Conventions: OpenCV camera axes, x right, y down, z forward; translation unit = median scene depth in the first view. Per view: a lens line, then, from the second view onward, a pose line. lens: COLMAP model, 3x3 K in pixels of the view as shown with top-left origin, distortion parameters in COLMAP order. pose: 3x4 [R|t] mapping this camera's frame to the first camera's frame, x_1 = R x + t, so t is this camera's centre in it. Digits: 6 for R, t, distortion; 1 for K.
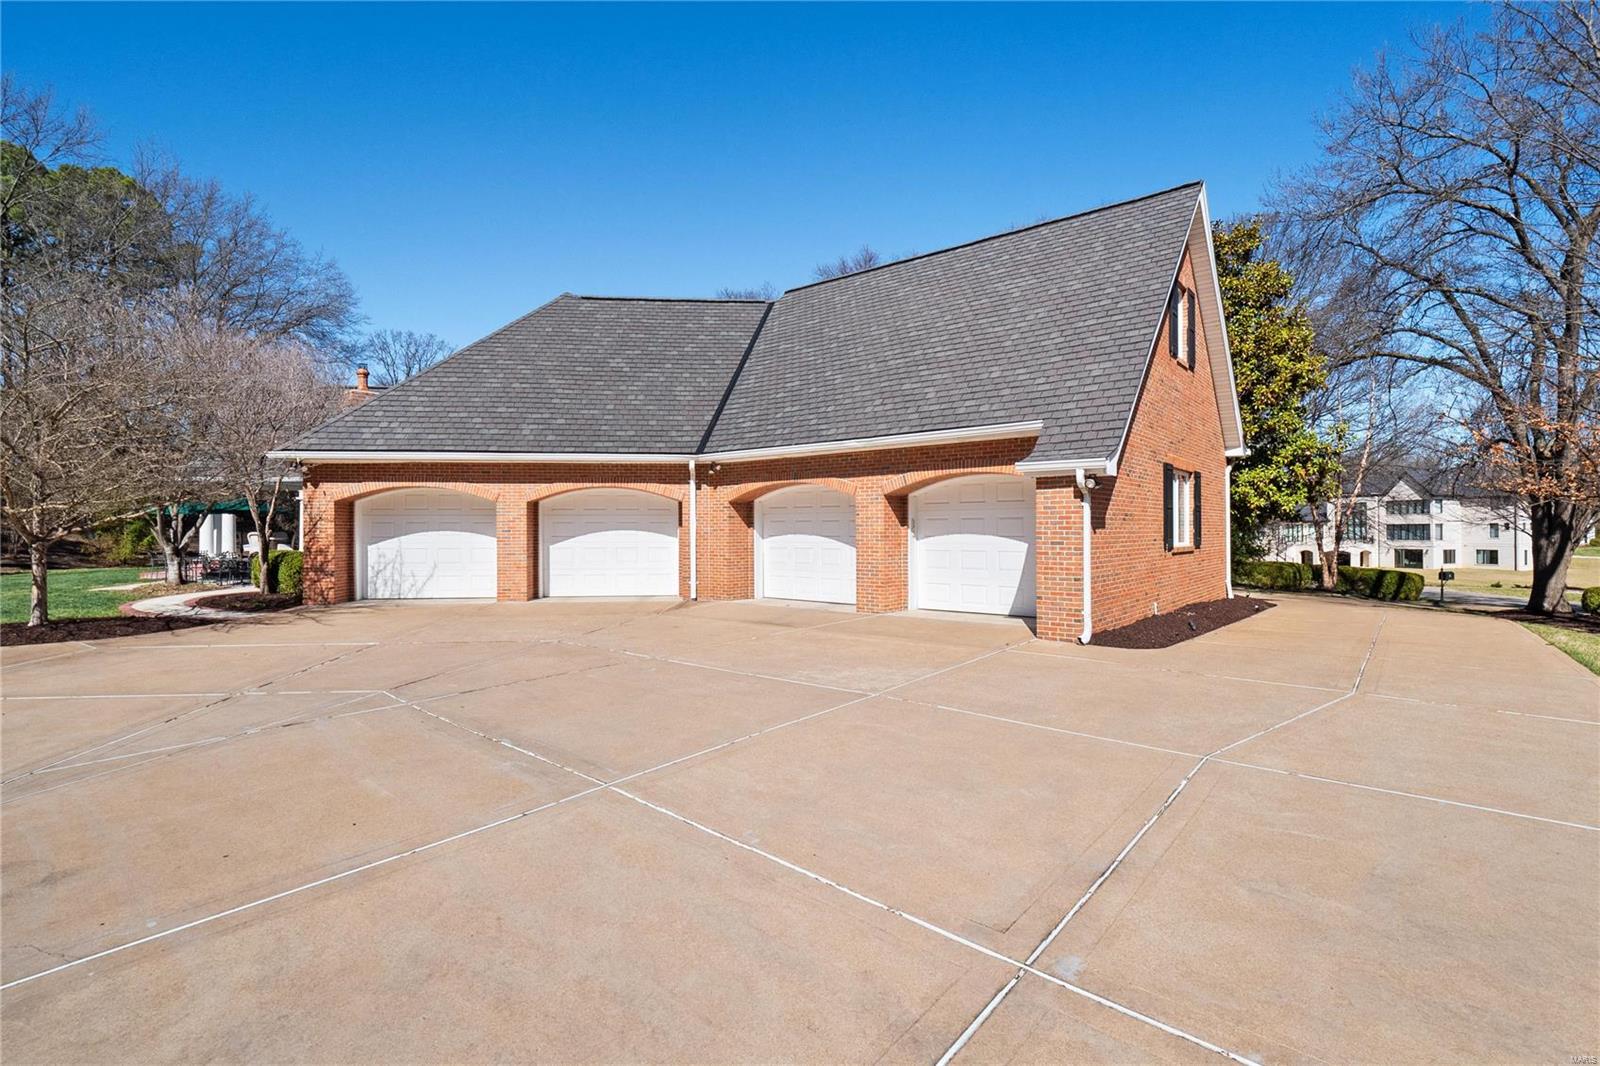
lens RADIAL K [[734.9, 0, 800.0], [0, 734.9, 533.0], [0, 0, 1]] dist [-0.034382, -0.000458]
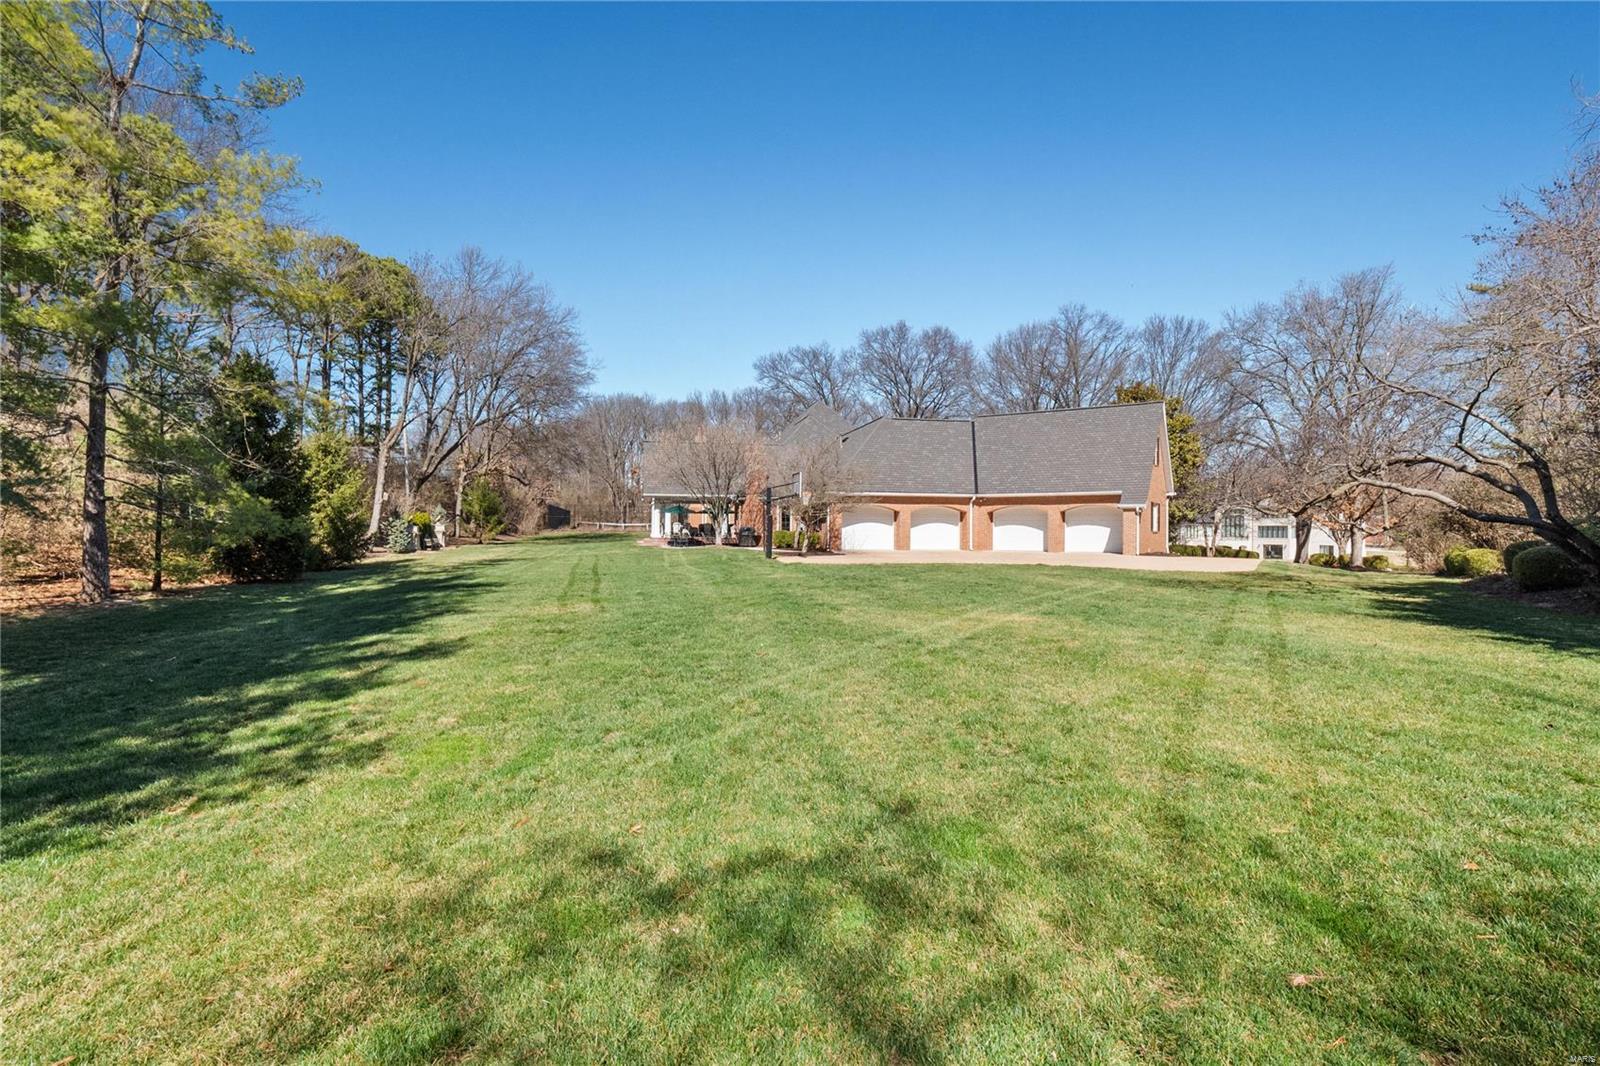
lens RADIAL K [[734.9, 0, 800.0], [0, 734.9, 533.0], [0, 0, 1]] dist [-0.034382, -0.000458]
pose [[0.994528, 0.006638, 0.104263, -0.999846], [-0.006838, 0.999975, 0.001564, 0.028516], [-0.104250, -0.002269, 0.994549, -1.460749]]
